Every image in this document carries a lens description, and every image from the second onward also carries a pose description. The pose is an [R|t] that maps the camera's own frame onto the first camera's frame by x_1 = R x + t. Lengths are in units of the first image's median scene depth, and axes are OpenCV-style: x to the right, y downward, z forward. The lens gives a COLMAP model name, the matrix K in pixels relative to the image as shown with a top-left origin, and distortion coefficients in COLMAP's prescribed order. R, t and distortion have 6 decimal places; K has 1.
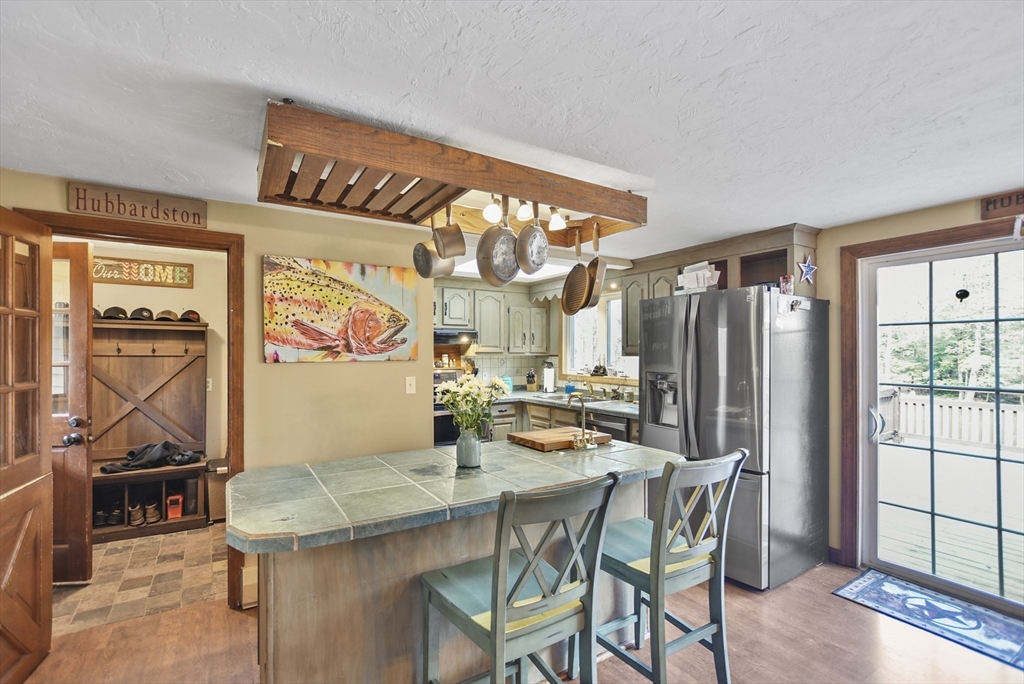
lens RADIAL K [[457.2, 0, 510.4], [0, 457.2, 347.8], [0, 0, 1]] dist [-0.009997, 0.001480]
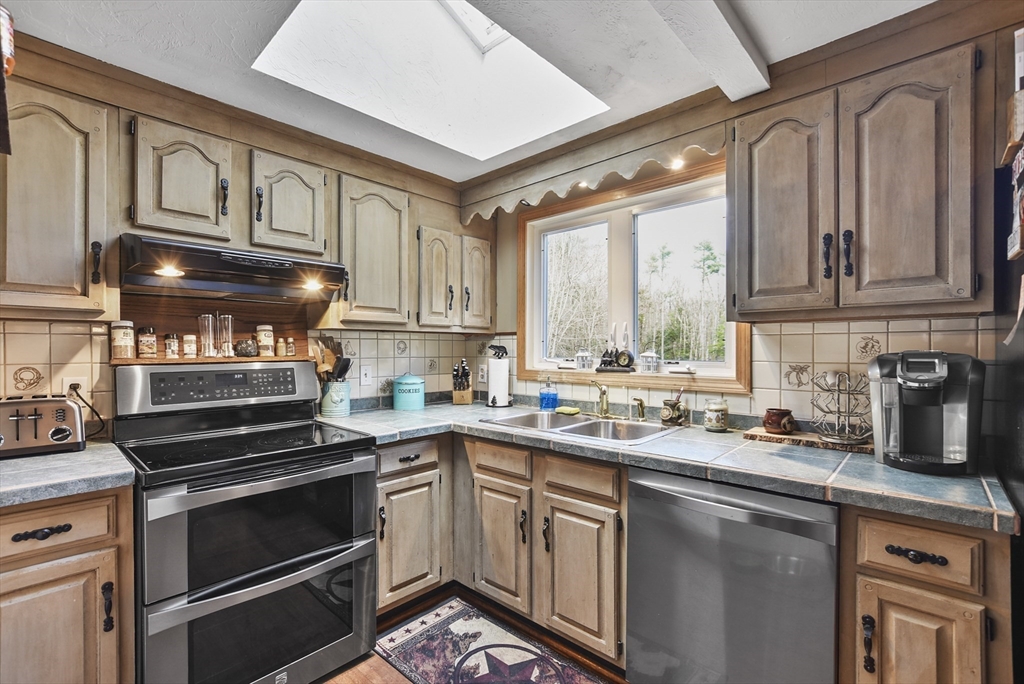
lens RADIAL K [[457.2, 0, 510.5], [0, 457.2, 346.3], [0, 0, 1]] dist [-0.009997, 0.001480]
pose [[0.967978, -0.000567, 0.251035, -0.030659], [-0.000821, 0.999985, 0.005423, 0.030376], [-0.251034, -0.005455, 0.967963, 0.535575]]
